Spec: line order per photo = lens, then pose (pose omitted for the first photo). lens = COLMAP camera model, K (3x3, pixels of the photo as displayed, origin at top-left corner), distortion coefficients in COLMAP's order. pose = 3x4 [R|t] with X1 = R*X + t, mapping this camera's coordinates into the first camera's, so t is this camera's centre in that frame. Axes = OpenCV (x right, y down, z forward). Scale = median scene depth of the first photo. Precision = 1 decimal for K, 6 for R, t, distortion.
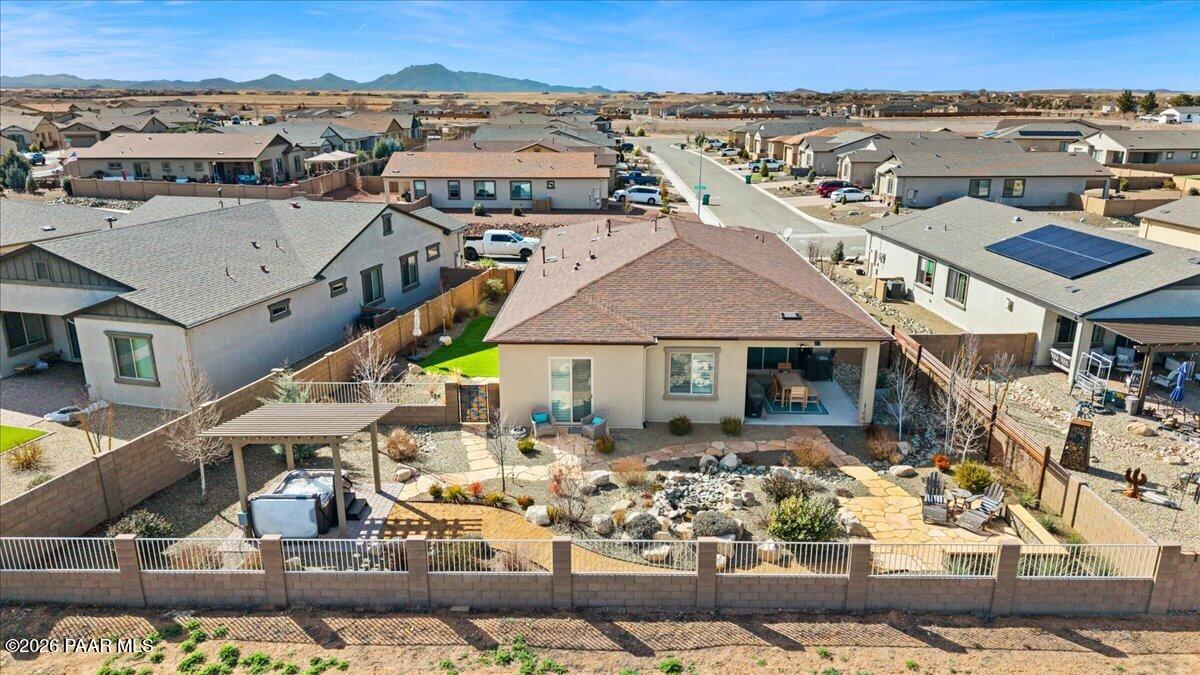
lens RADIAL K [[882.1, 0, 600.0], [0, 882.1, 337.5], [0, 0, 1]] dist [0.036755, 0.002738]
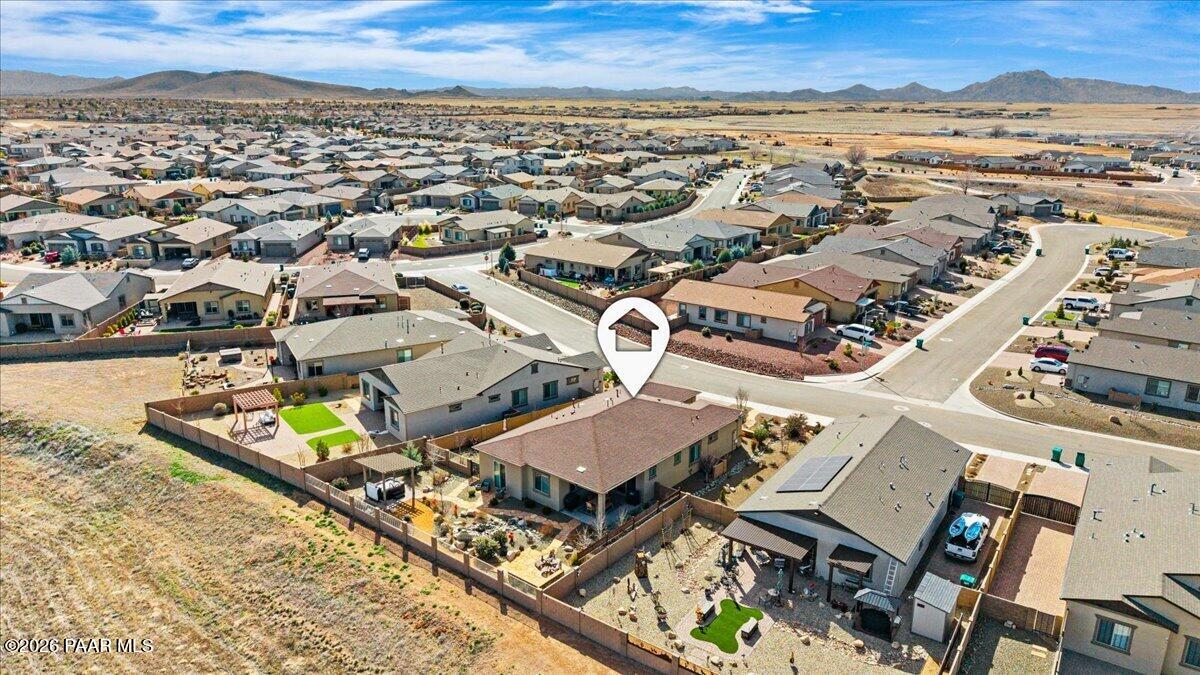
lens RADIAL K [[882.1, 0, 600.0], [0, 882.1, 337.5], [0, 0, 1]] dist [0.036755, 0.002738]
pose [[0.788553, 0.200015, -0.581531, 0.571285], [-0.187493, 0.978802, 0.082414, -0.212717], [0.585688, 0.044045, 0.809339, -0.318274]]
